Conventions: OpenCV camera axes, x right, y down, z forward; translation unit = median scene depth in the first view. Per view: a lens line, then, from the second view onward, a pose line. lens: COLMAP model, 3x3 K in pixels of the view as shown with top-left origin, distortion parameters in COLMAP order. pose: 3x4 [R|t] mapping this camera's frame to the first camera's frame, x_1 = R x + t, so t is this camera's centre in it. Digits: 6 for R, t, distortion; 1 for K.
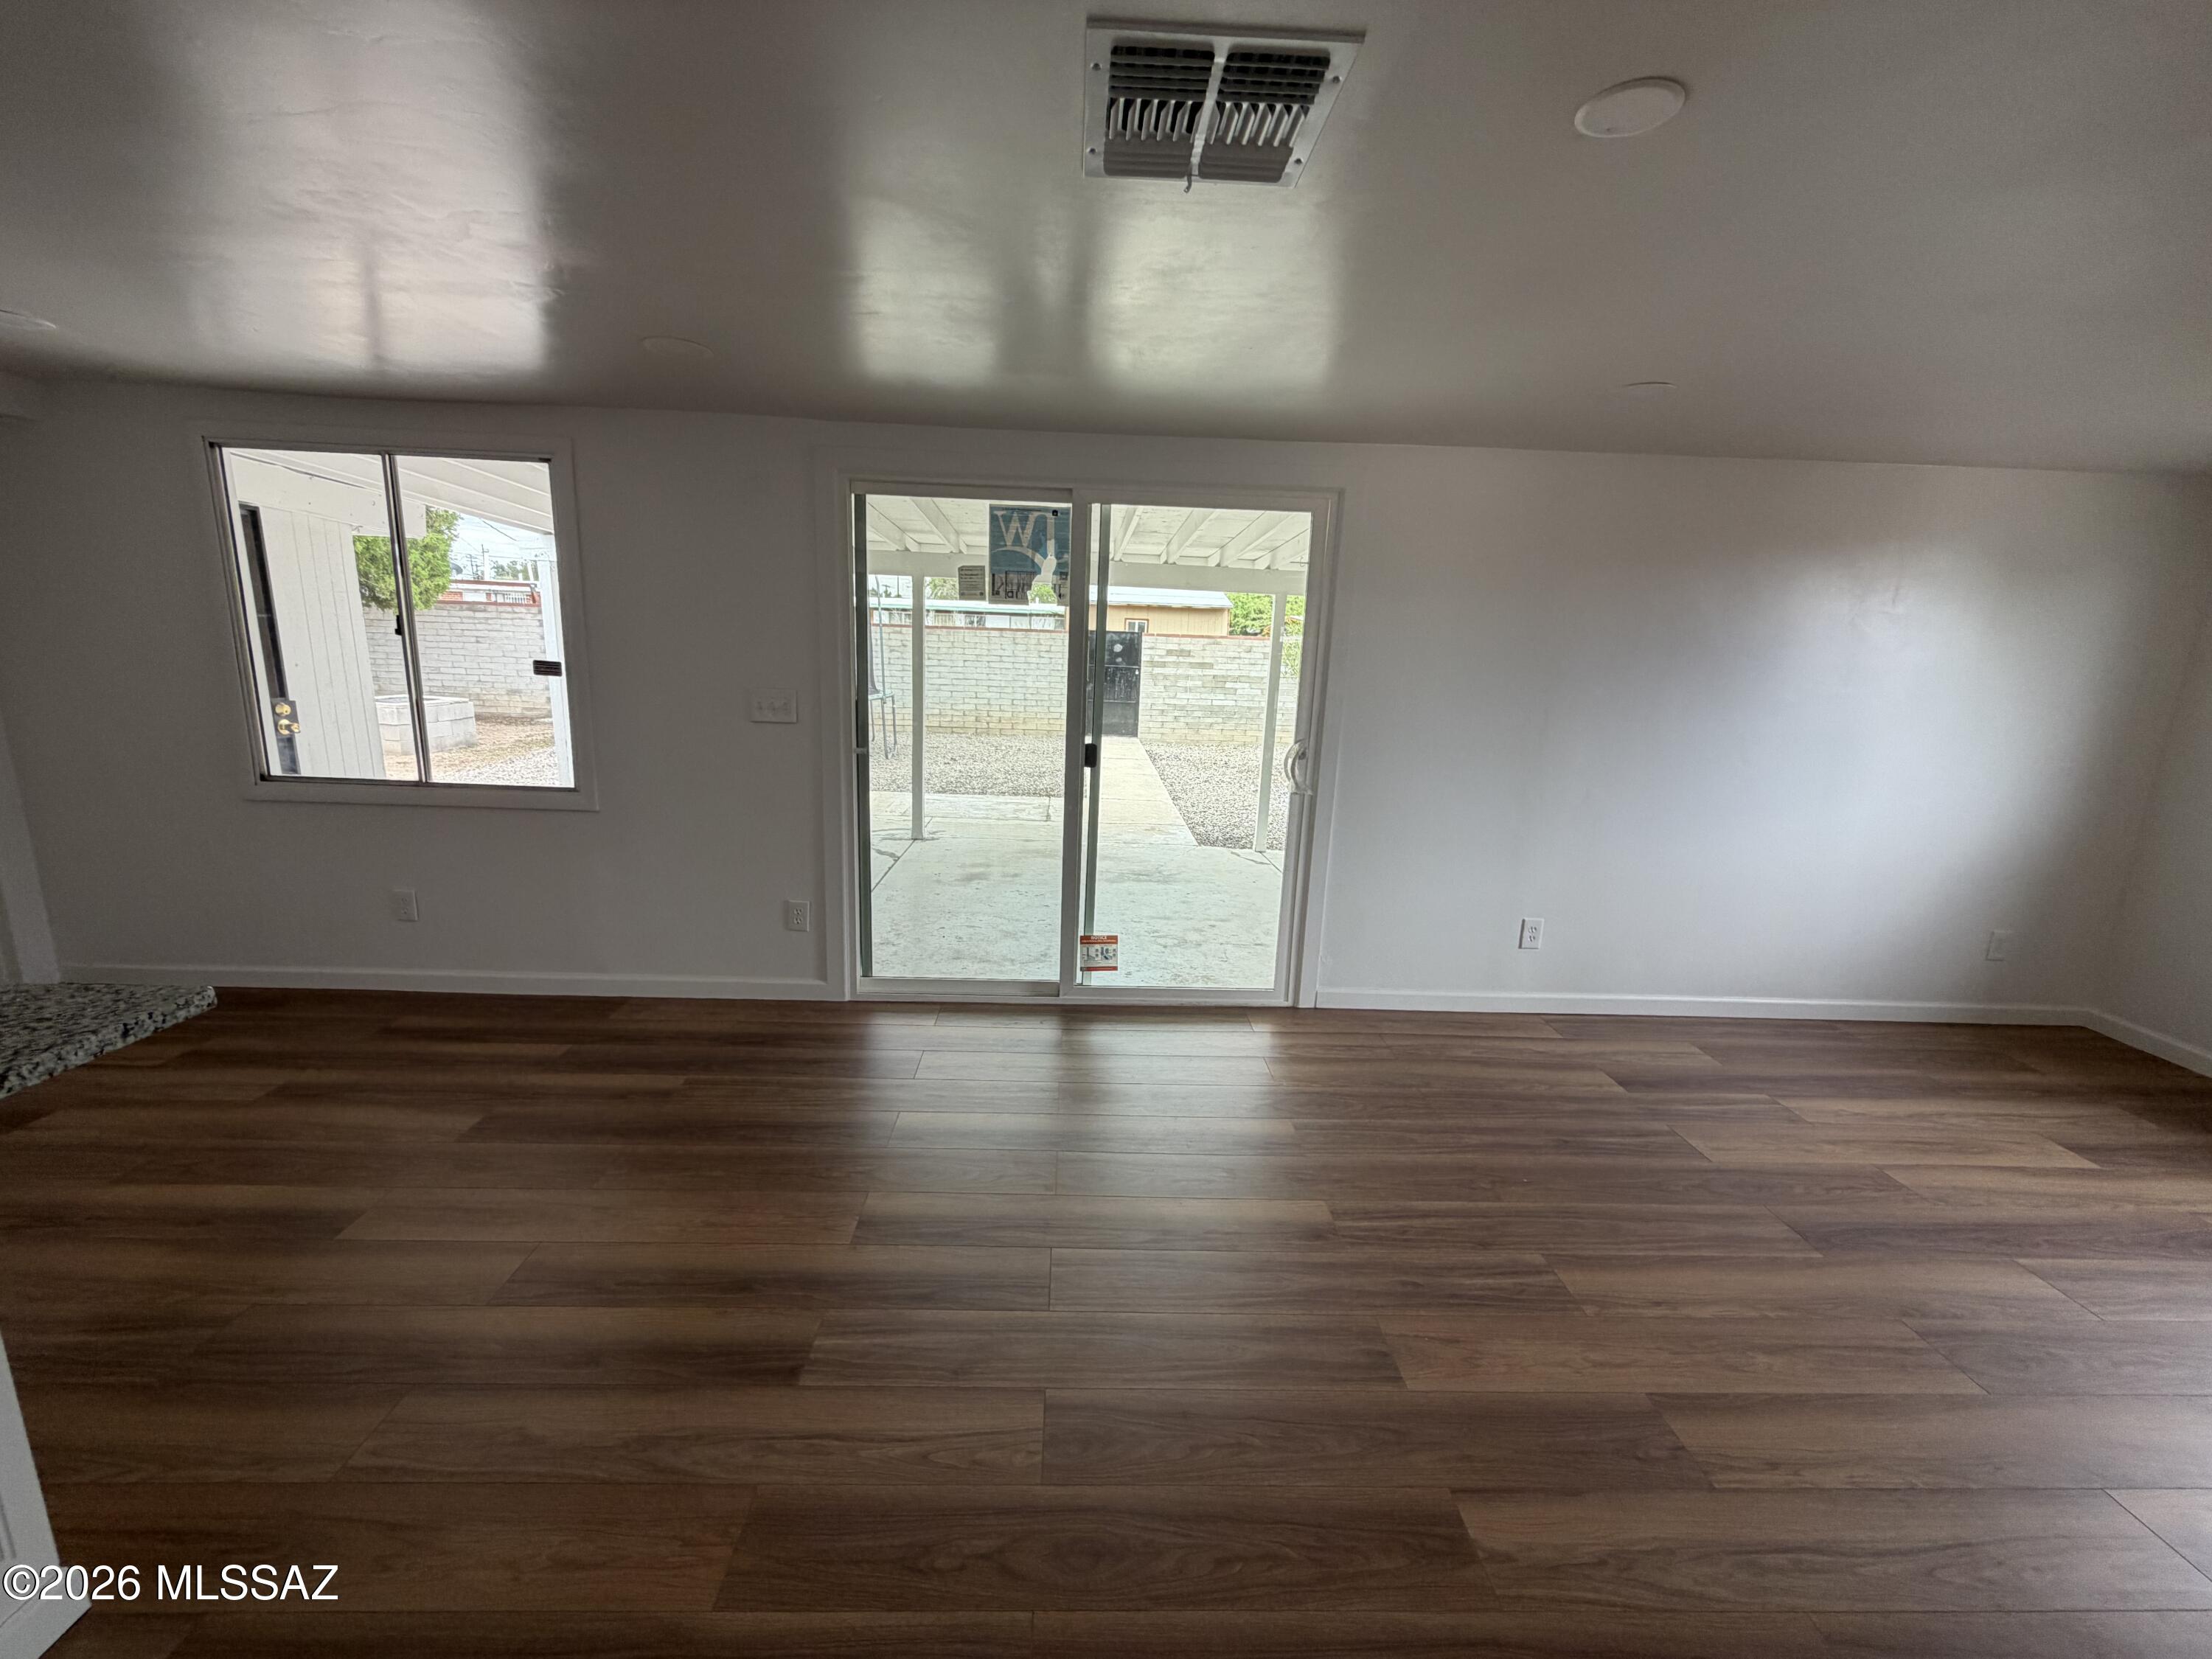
lens RADIAL K [[880.9, 0, 1099.4], [0, 880.9, 829.8], [0, 0, 1]] dist [-0.000200, 0.000104]
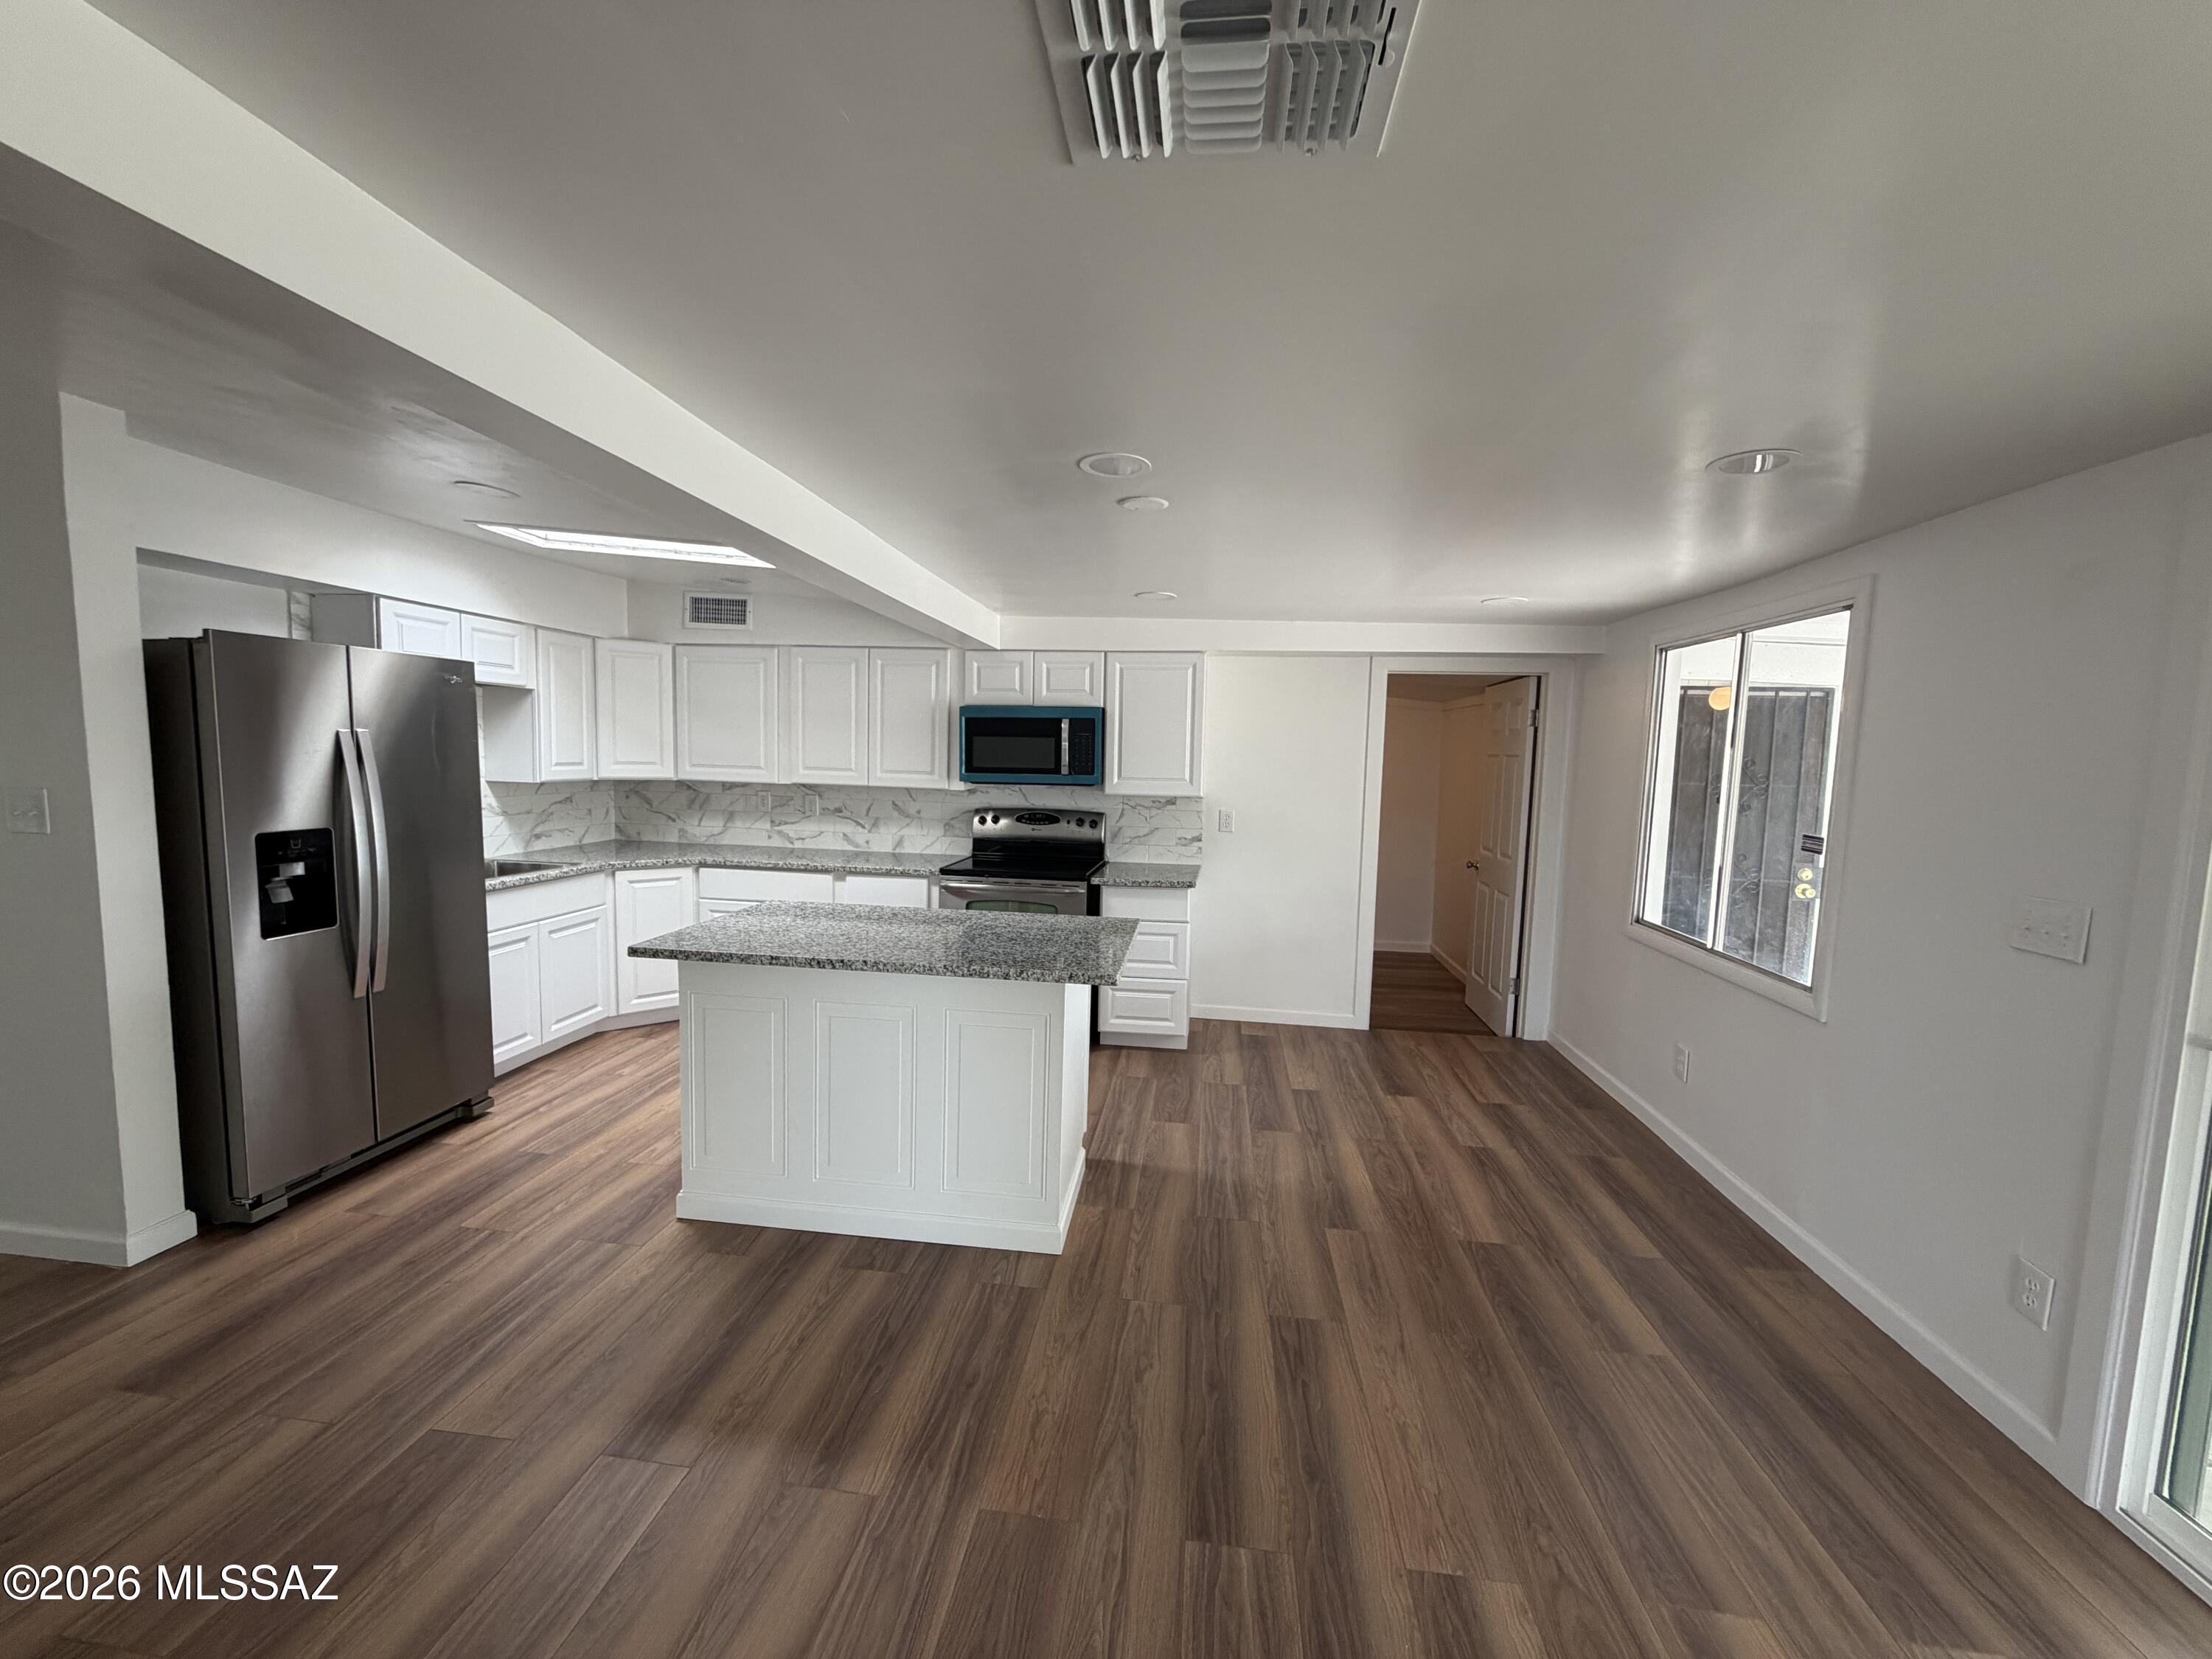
lens RADIAL K [[880.9, 0, 1099.4], [0, 880.9, 829.8], [0, 0, 1]] dist [-0.000200, 0.000104]
pose [[-0.158029, 0.044149, -0.986447, 0.312600], [-0.236698, 0.968180, 0.081250, -0.099665], [0.958645, 0.246330, -0.142550, 0.437338]]
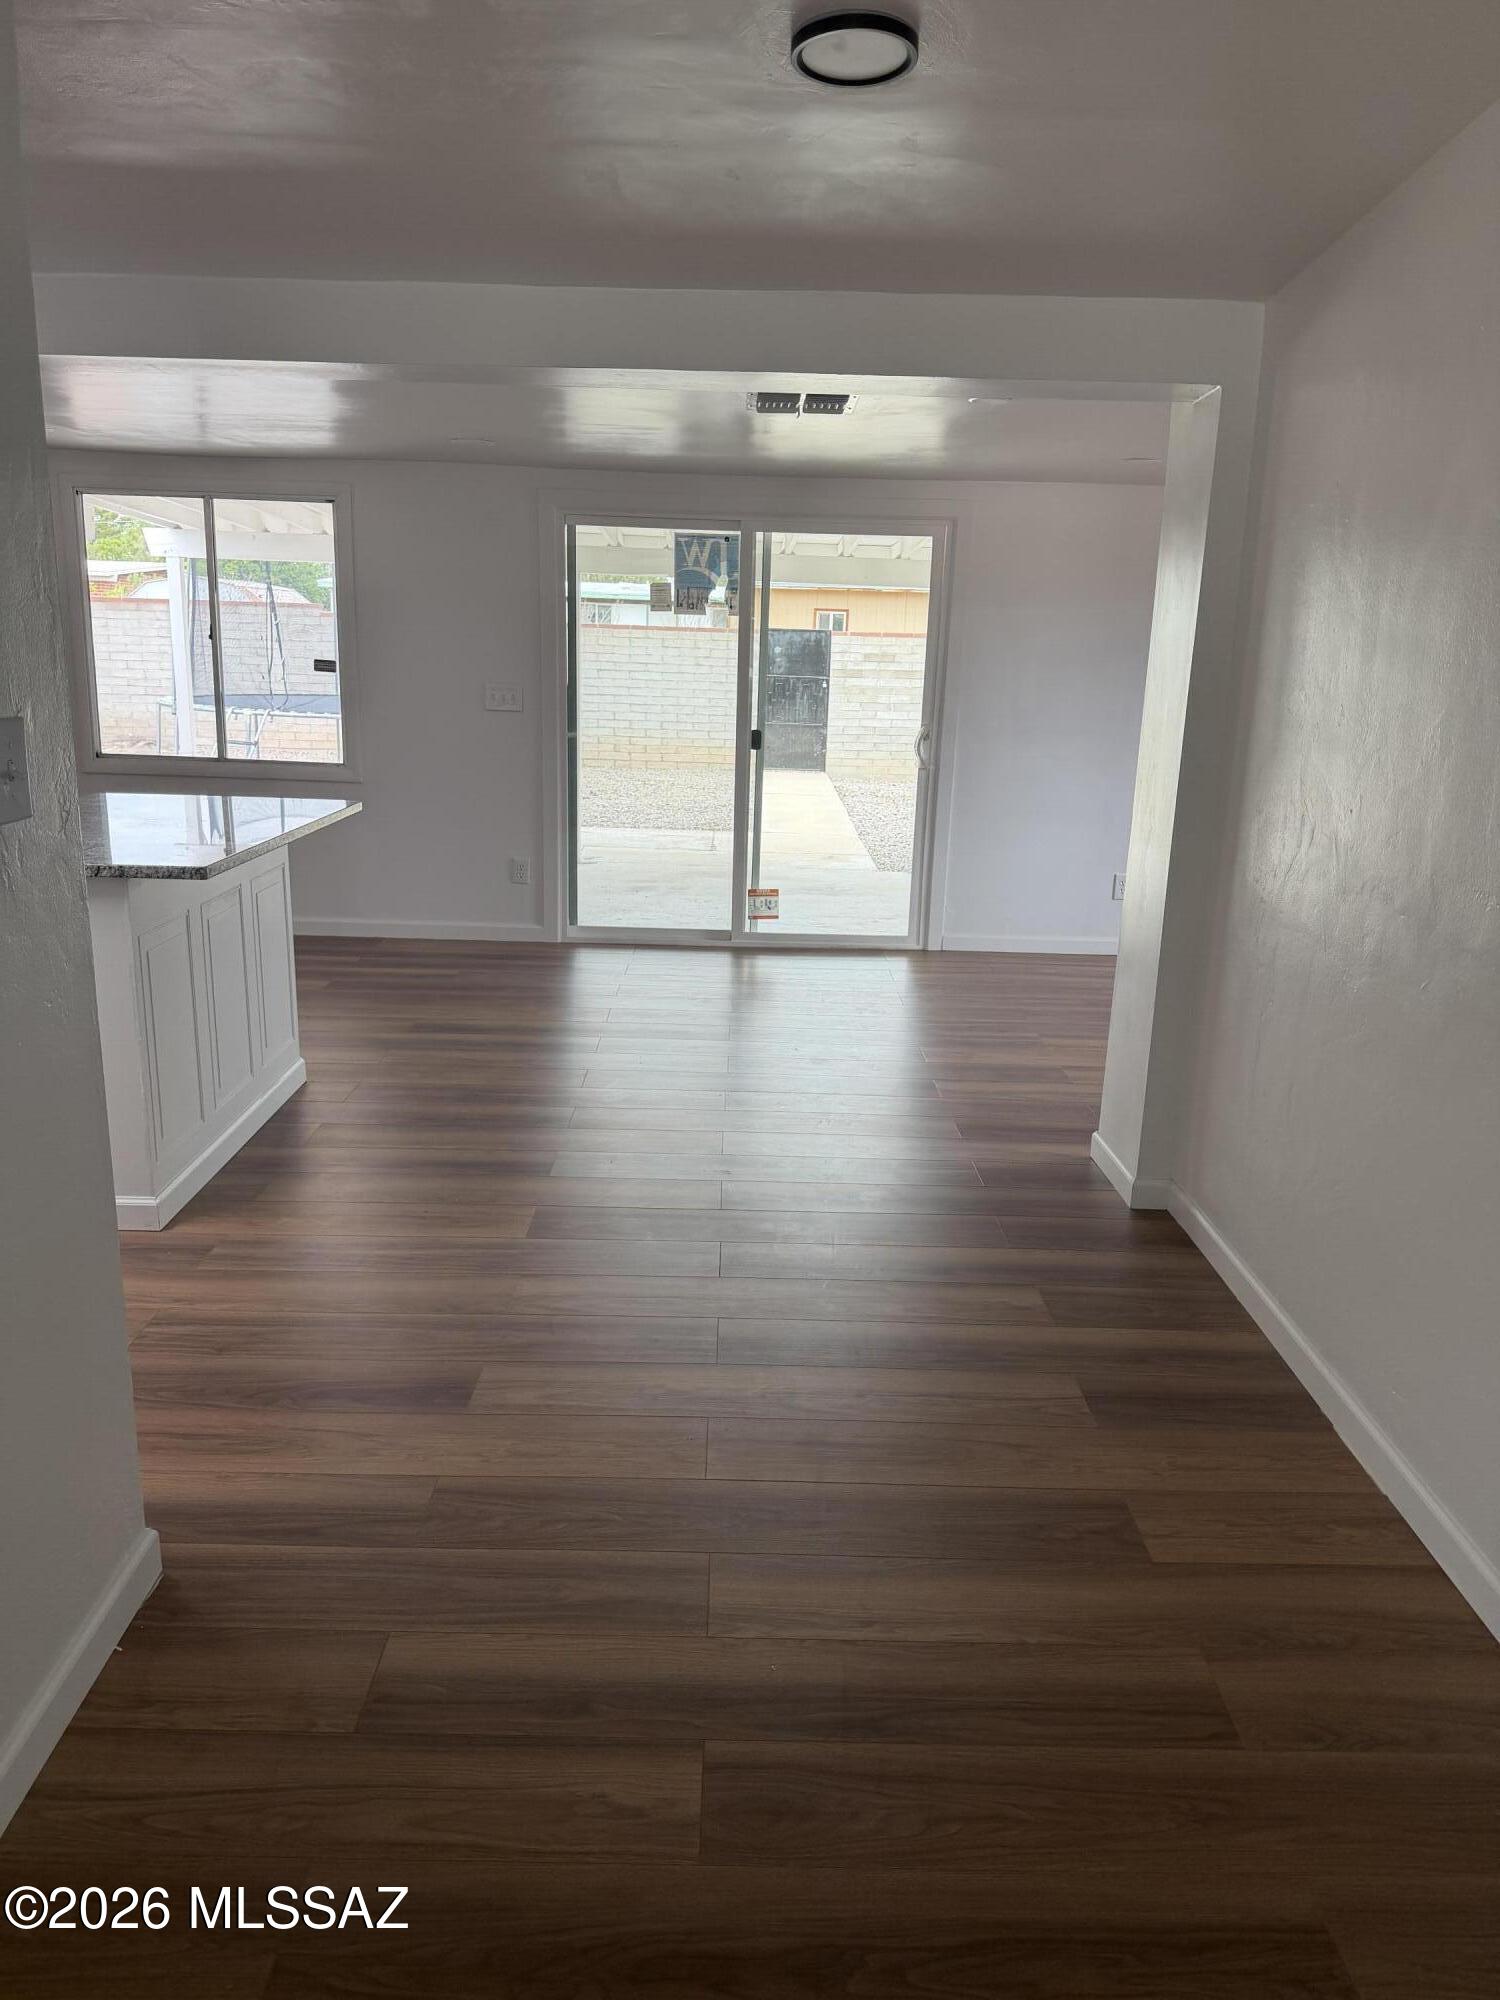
lens RADIAL K [[1403.7, 0, 751.6], [0, 1403.7, 1022.5], [0, 0, 1]] dist [0.107196, -0.177684]
pose [[0.999755, -0.001323, -0.022110, 0.027251], [0.002459, 0.998674, 0.051418, 0.213813], [0.022012, -0.051460, 0.998432, -1.004396]]
